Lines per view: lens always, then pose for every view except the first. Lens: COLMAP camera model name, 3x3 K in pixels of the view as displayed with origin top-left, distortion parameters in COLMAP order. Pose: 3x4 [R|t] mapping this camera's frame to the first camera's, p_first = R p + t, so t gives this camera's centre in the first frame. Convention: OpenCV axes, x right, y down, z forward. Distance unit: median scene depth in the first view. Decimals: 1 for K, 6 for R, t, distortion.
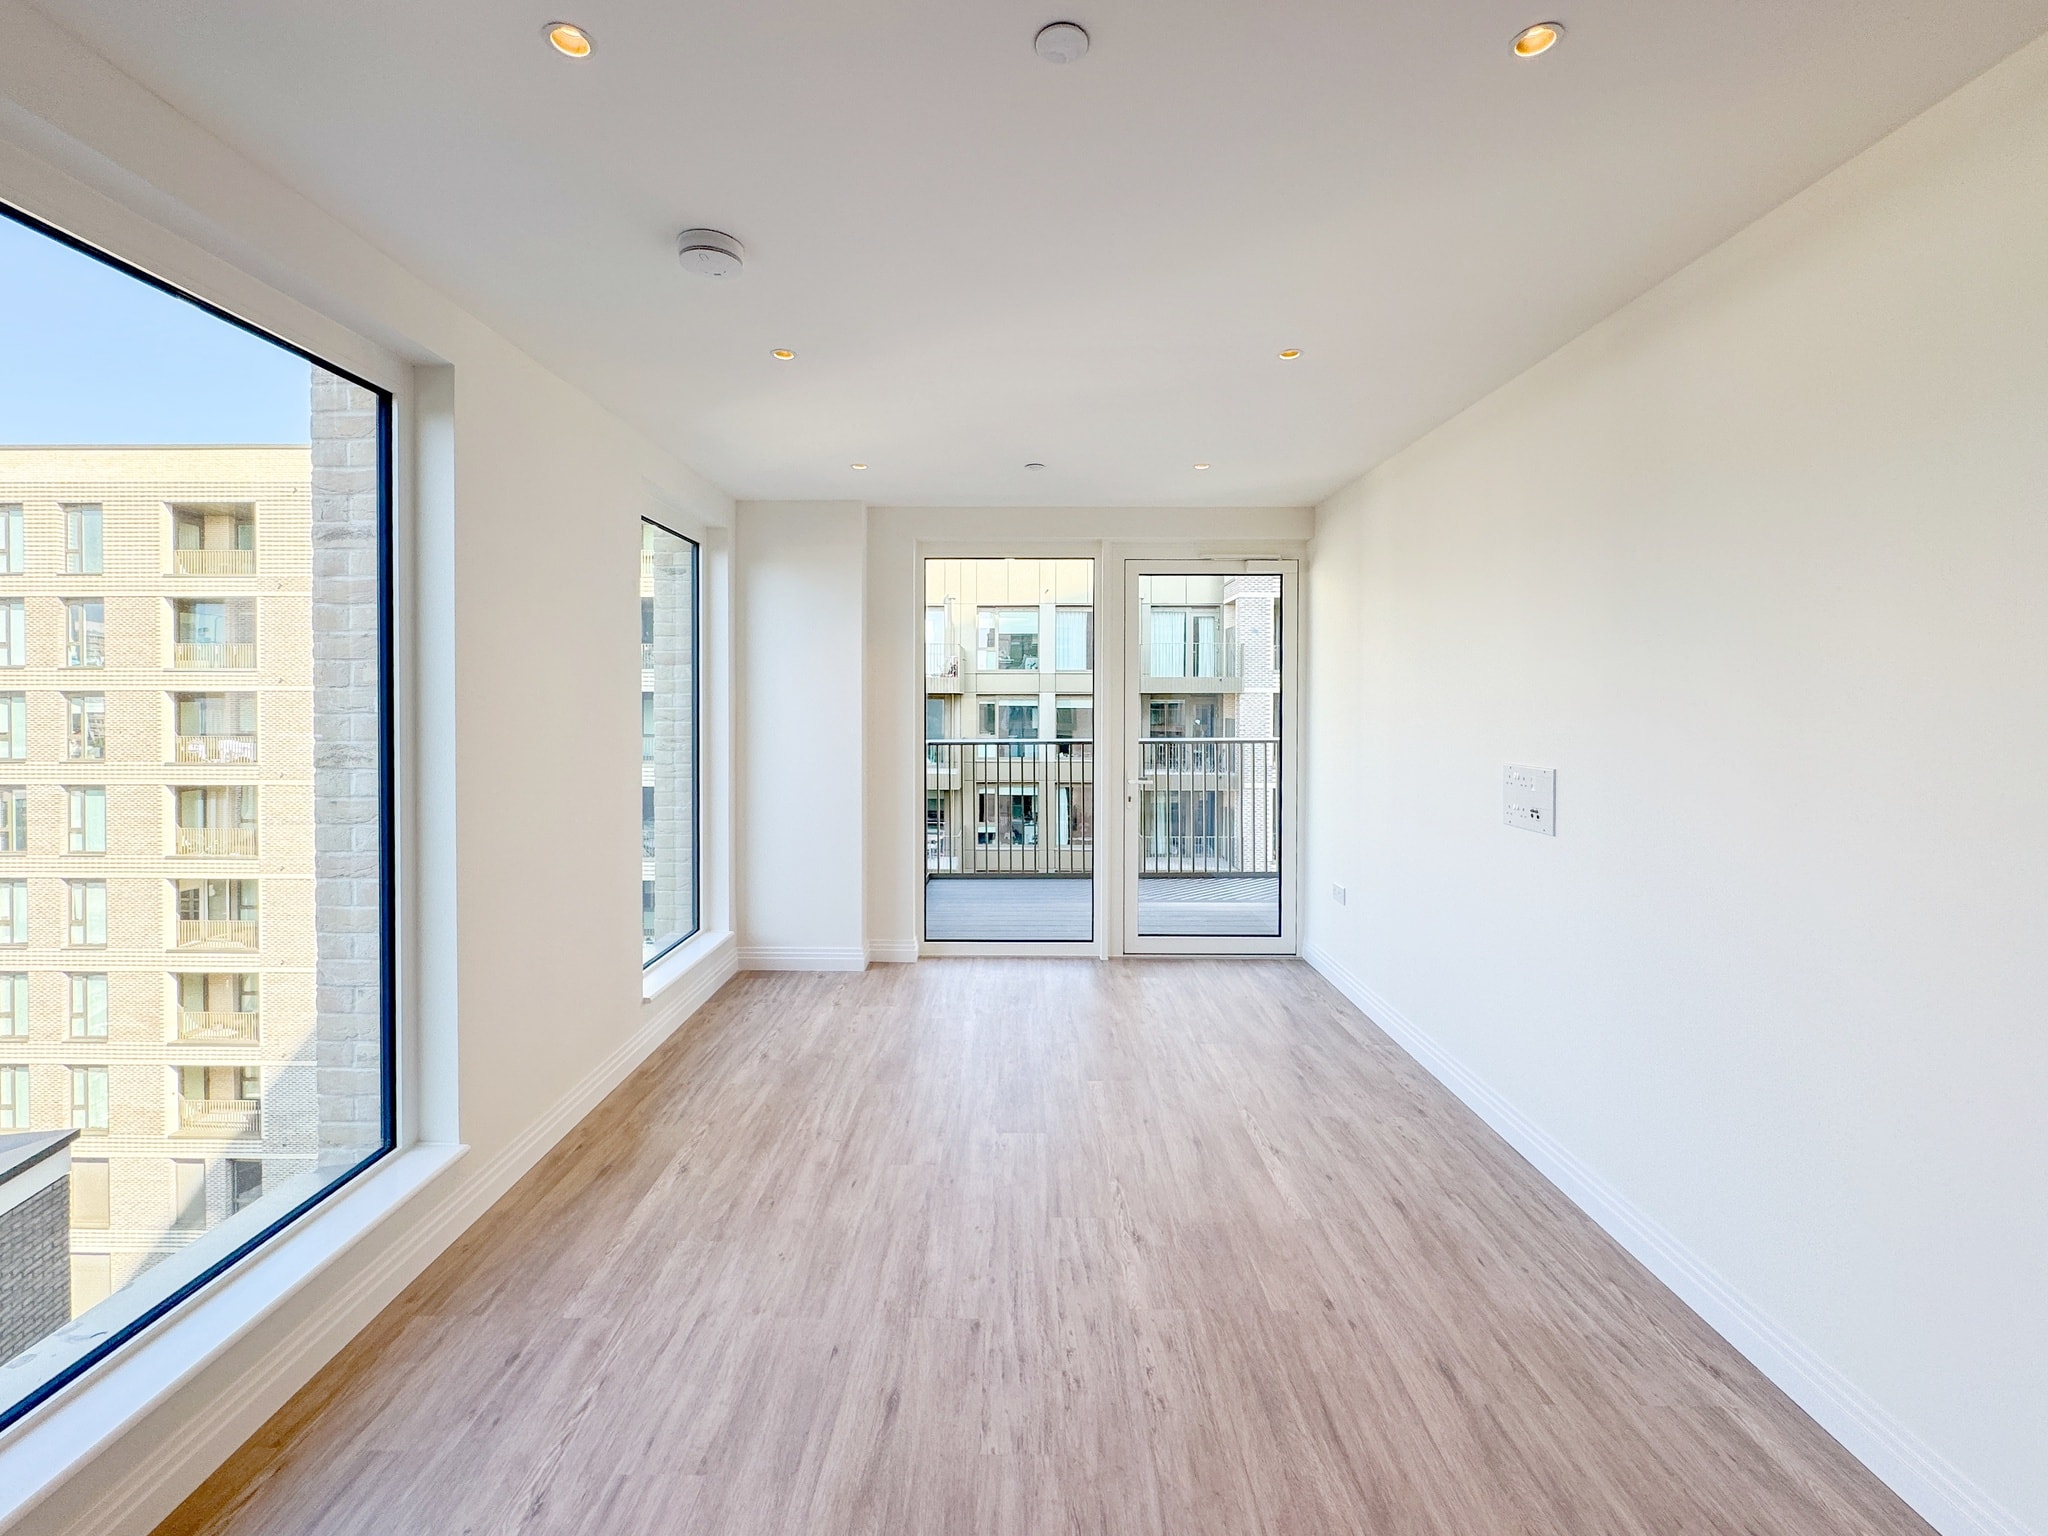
lens RADIAL K [[838.9, 0, 1018.2], [0, 838.9, 706.3], [0, 0, 1]] dist [-0.002435, -0.000369]
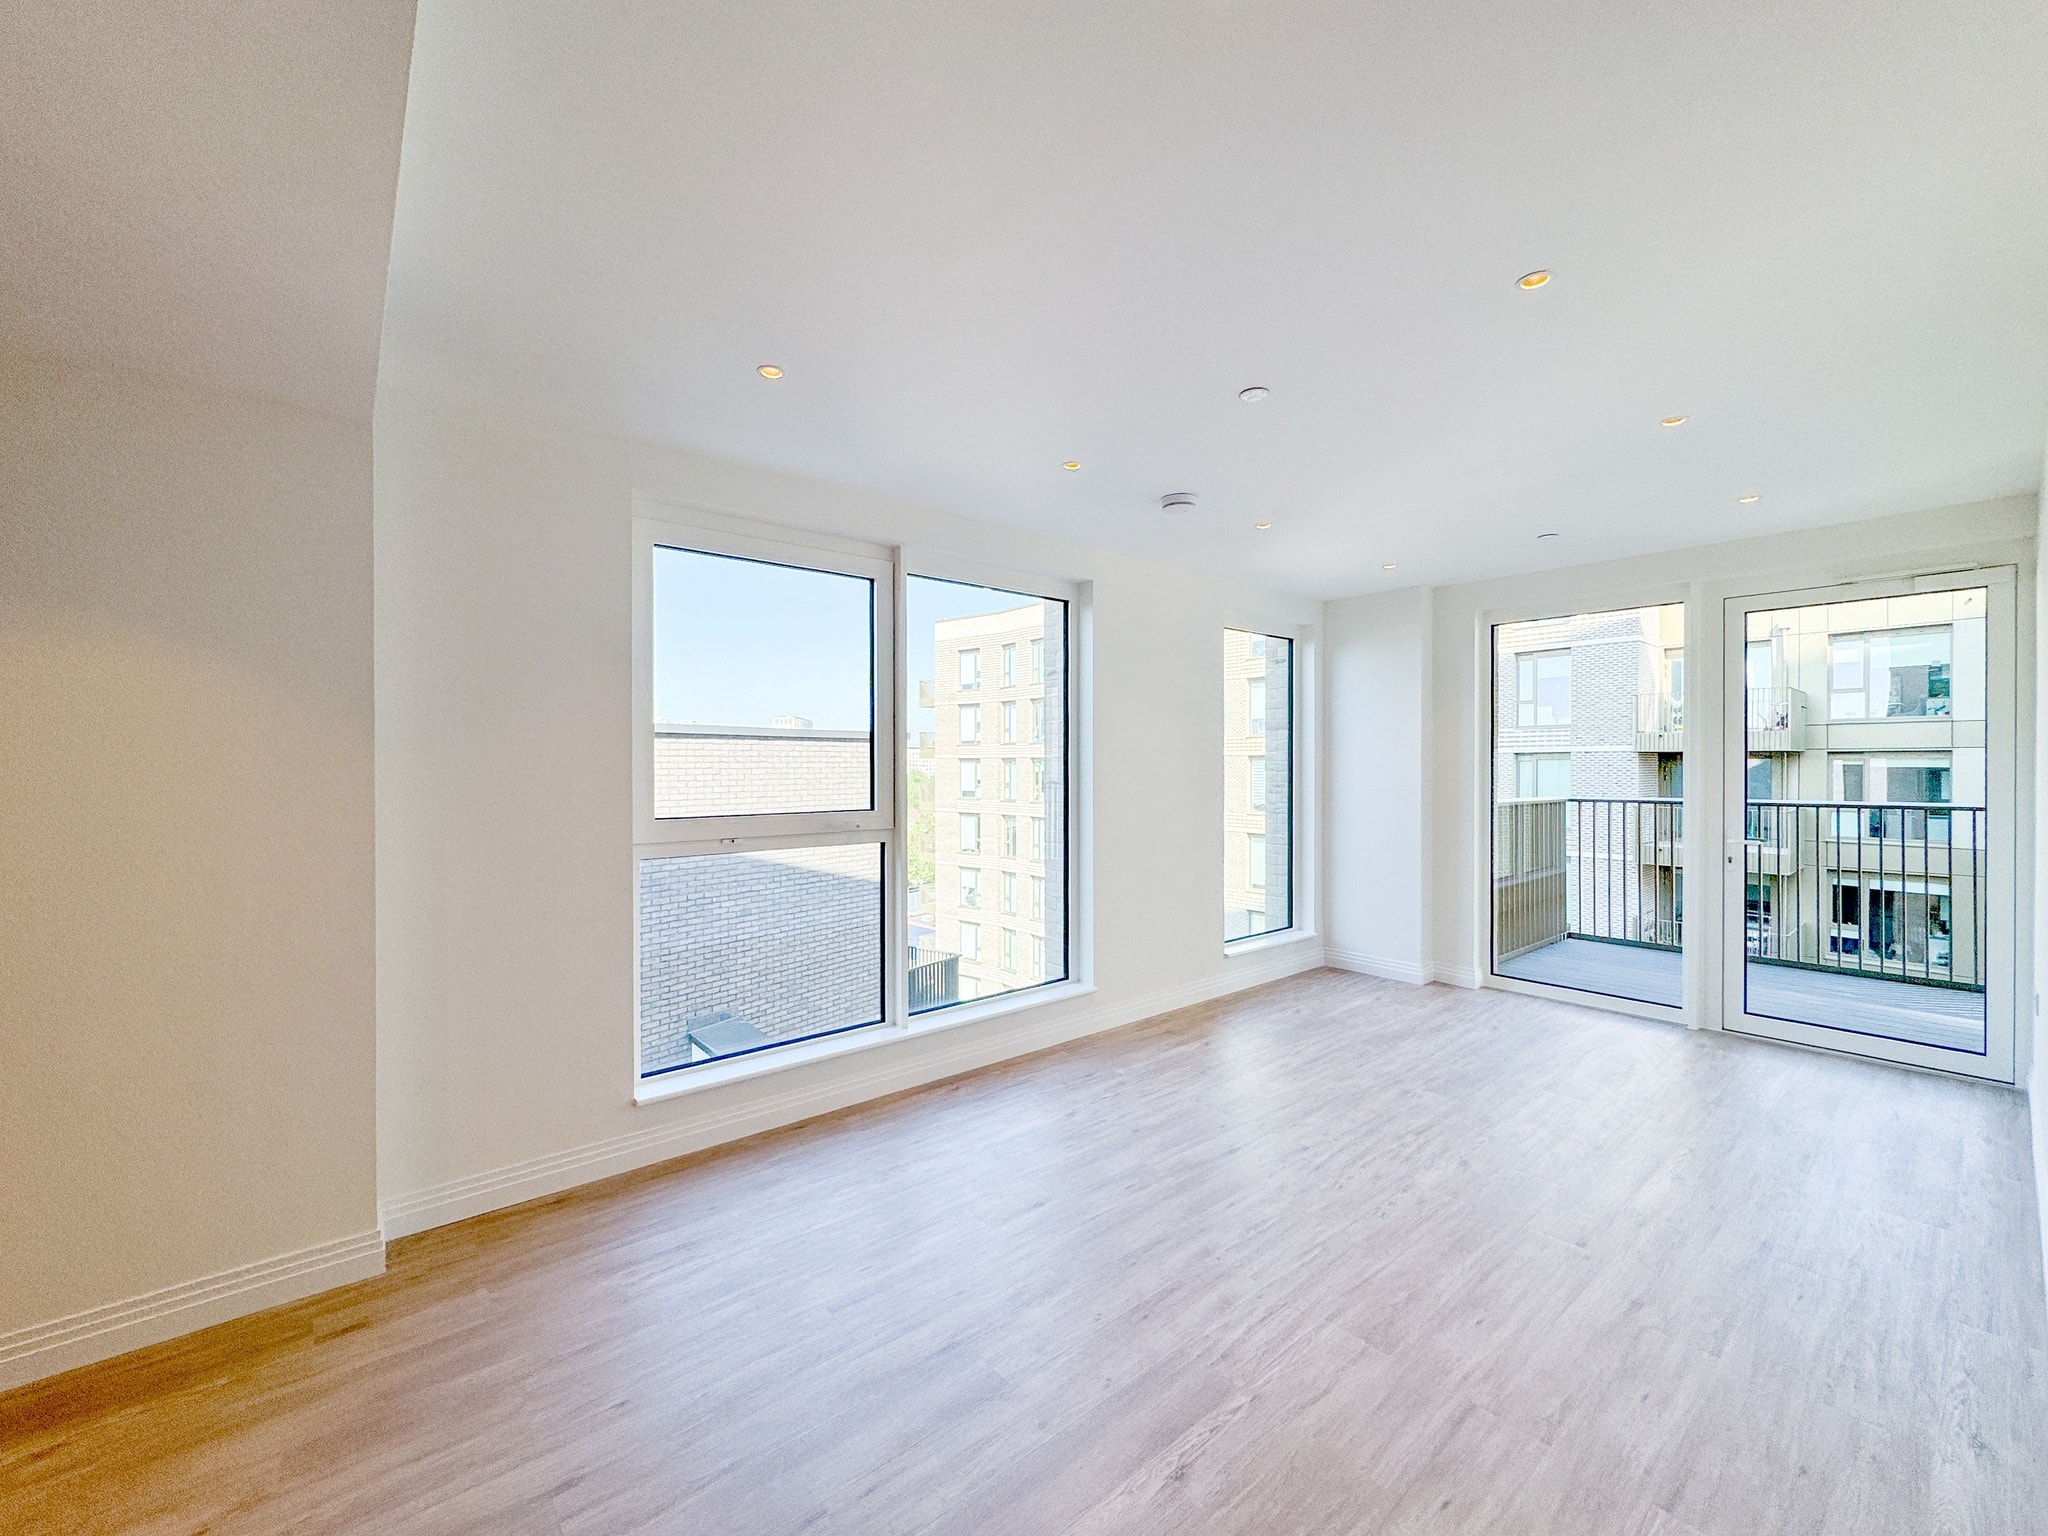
lens RADIAL K [[825.8, 0, 1028.2], [0, 825.8, 761.4], [0, 0, 1]] dist [-0.001022, -0.000051]
pose [[0.648922, -0.004951, -0.760839, 0.322285], [-0.001839, 0.999966, -0.008076, 0.011947], [0.760853, 0.006640, 0.648891, -0.163849]]
